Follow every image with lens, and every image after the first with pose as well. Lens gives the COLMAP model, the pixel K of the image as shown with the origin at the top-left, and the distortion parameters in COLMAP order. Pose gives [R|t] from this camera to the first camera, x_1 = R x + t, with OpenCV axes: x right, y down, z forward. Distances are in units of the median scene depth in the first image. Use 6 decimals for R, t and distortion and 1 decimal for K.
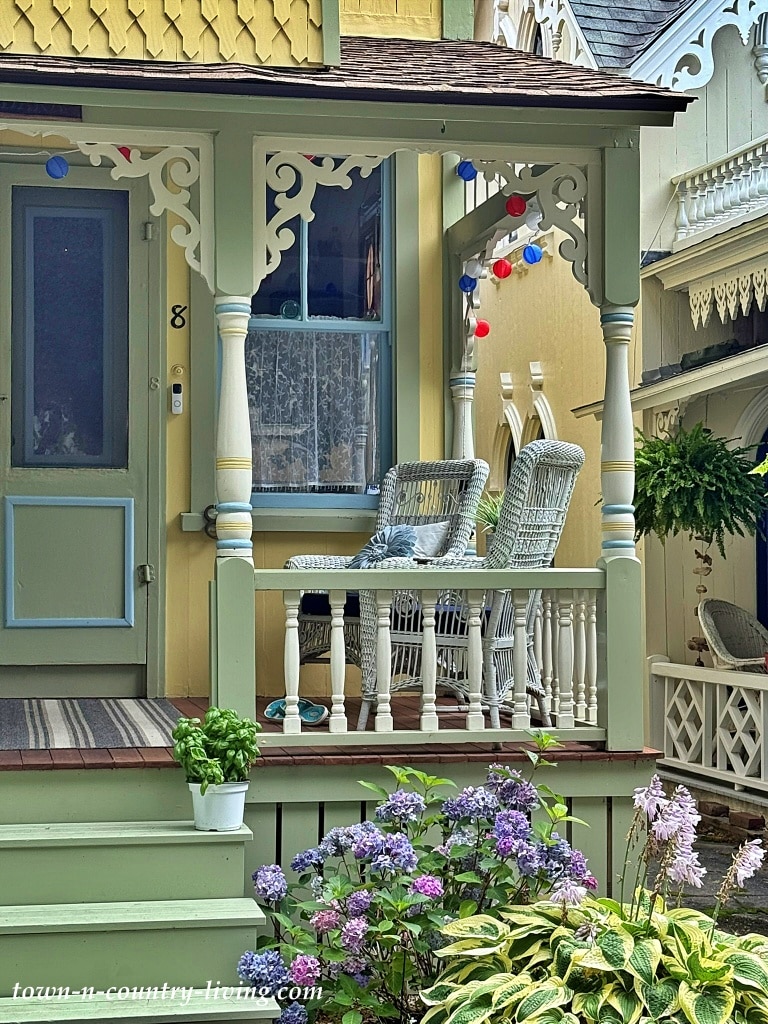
lens RADIAL K [[2026.4, 0, 384.0], [0, 2026.4, 512.0], [0, 0, 1]] dist [0.212336, 0.049355]
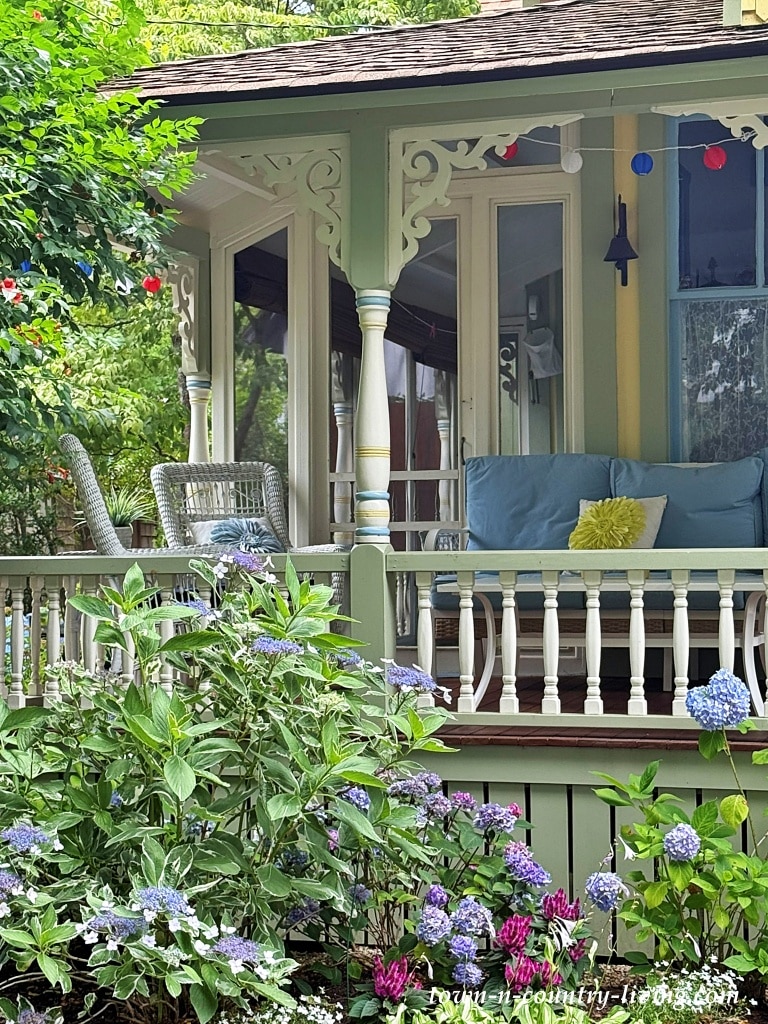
lens RADIAL K [[2027.8, 0, 384.0], [0, 2027.8, 512.0], [0, 0, 1]] dist [0.418996, -0.020512]
pose [[0.872879, -0.025549, -0.487267, 0.420341], [0.031018, 0.999514, 0.003157, 0.004100], [0.486949, -0.017870, 0.873248, 0.093803]]
